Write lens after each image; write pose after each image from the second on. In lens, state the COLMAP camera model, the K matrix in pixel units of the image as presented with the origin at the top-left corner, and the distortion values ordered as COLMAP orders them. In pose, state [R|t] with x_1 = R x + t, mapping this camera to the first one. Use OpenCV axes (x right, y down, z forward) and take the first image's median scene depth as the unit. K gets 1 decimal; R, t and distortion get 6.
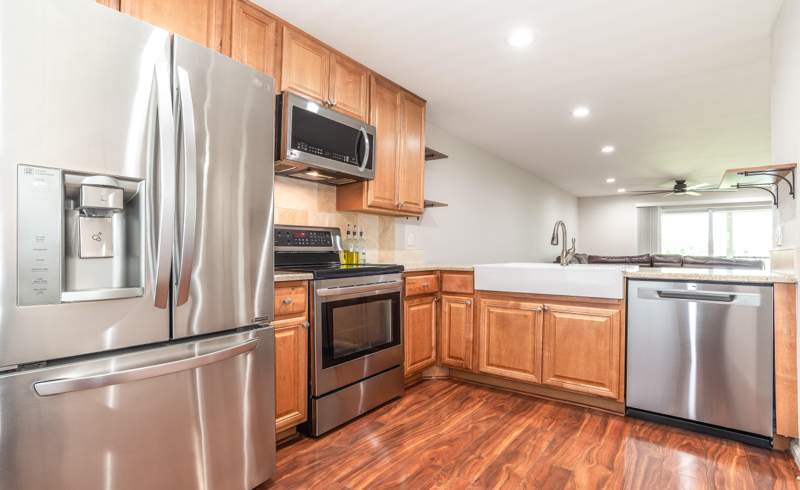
lens RADIAL K [[412.4, 0, 428.1], [0, 412.4, 247.0], [0, 0, 1]] dist [-0.018575, 0.000199]
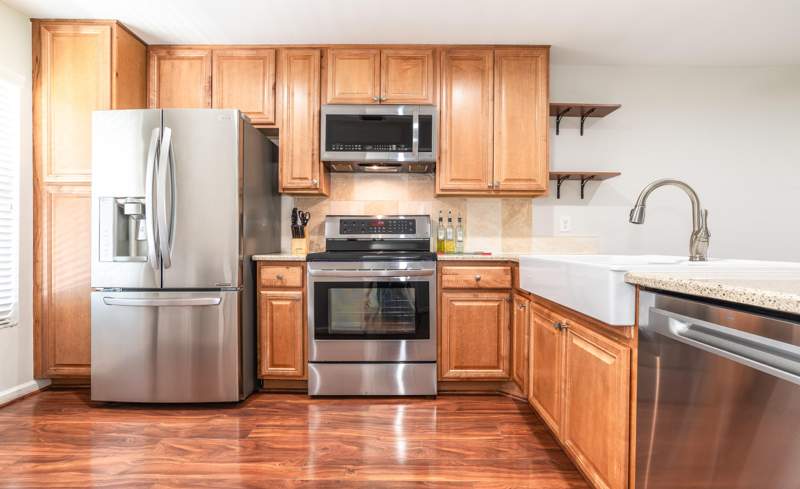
lens RADIAL K [[399.6, 0, 353.6], [0, 399.6, 241.0], [0, 0, 1]] dist [-0.018316, 0.000797]
pose [[0.533511, -0.004603, -0.845781, 0.585769], [0.007427, 0.999972, -0.000758, 0.017364], [0.845761, -0.005877, 0.533530, 0.385392]]
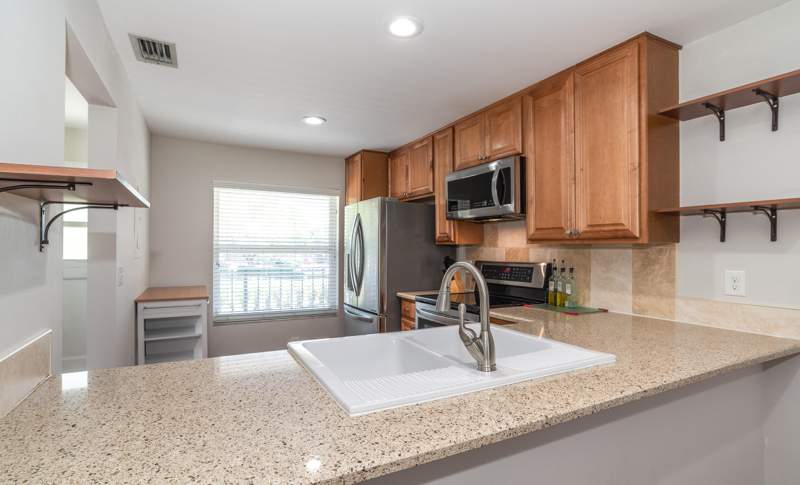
lens RADIAL K [[396.9, 0, 425.2], [0, 396.9, 254.6], [0, 0, 1]] dist [-0.001581, 0.000115]
pose [[-0.457320, 0.001372, -0.889301, 0.827340], [-0.003778, 0.999987, 0.003485, -0.079954], [0.889294, 0.004954, -0.457309, 1.359845]]
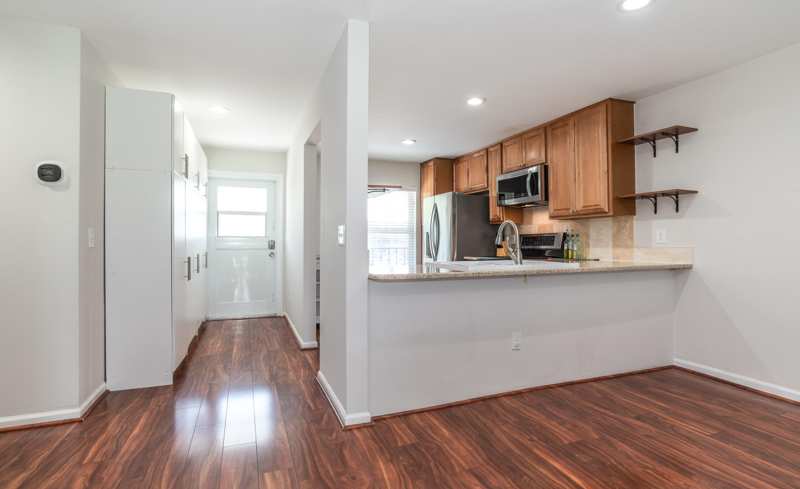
lens RADIAL K [[412.4, 0, 428.1], [0, 412.4, 246.5], [0, 0, 1]] dist [-0.018575, 0.000199]
pose [[-0.548107, -0.004114, -0.836398, 1.461288], [0.001223, 0.999983, -0.005721, 0.011305], [0.836407, -0.004159, -0.548093, 1.626648]]
